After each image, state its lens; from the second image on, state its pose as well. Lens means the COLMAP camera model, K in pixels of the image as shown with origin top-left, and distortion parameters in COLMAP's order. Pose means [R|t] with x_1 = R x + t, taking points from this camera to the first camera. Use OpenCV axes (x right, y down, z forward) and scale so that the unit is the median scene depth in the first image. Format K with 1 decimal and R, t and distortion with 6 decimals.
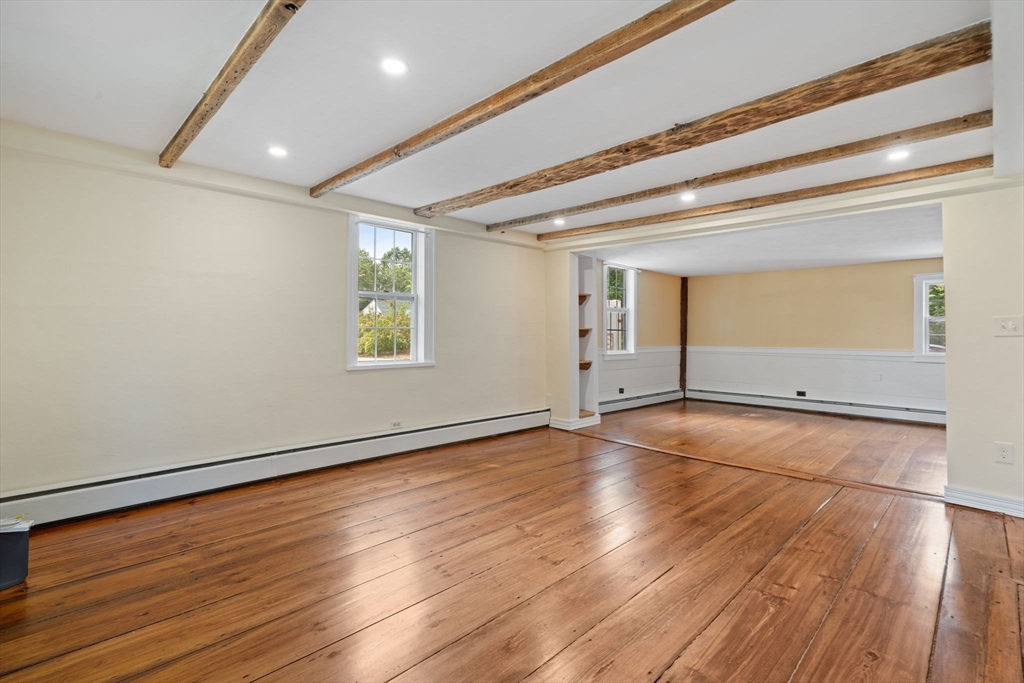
lens RADIAL K [[475.3, 0, 491.4], [0, 475.3, 340.7], [0, 0, 1]] dist [-0.001239, -0.000136]
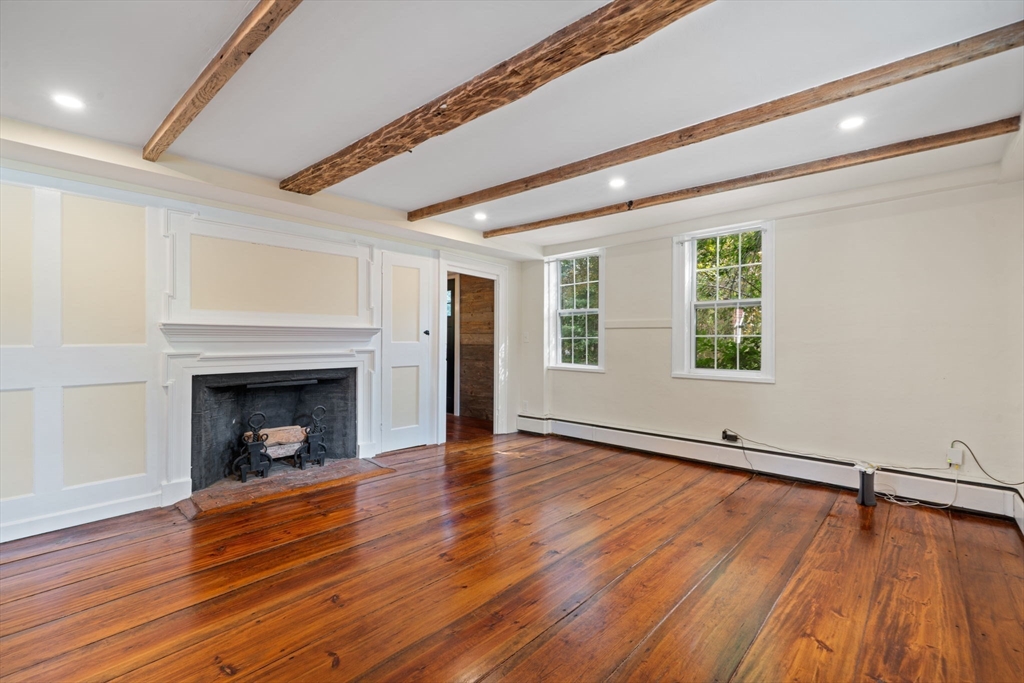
lens RADIAL K [[475.3, 0, 491.4], [0, 475.3, 340.7], [0, 0, 1]] dist [-0.001239, -0.000136]
pose [[-0.998912, -0.006860, -0.046135, 0.228955], [-0.007149, 0.999956, 0.006119, -0.018334], [0.046091, 0.006442, -0.998916, 1.909360]]
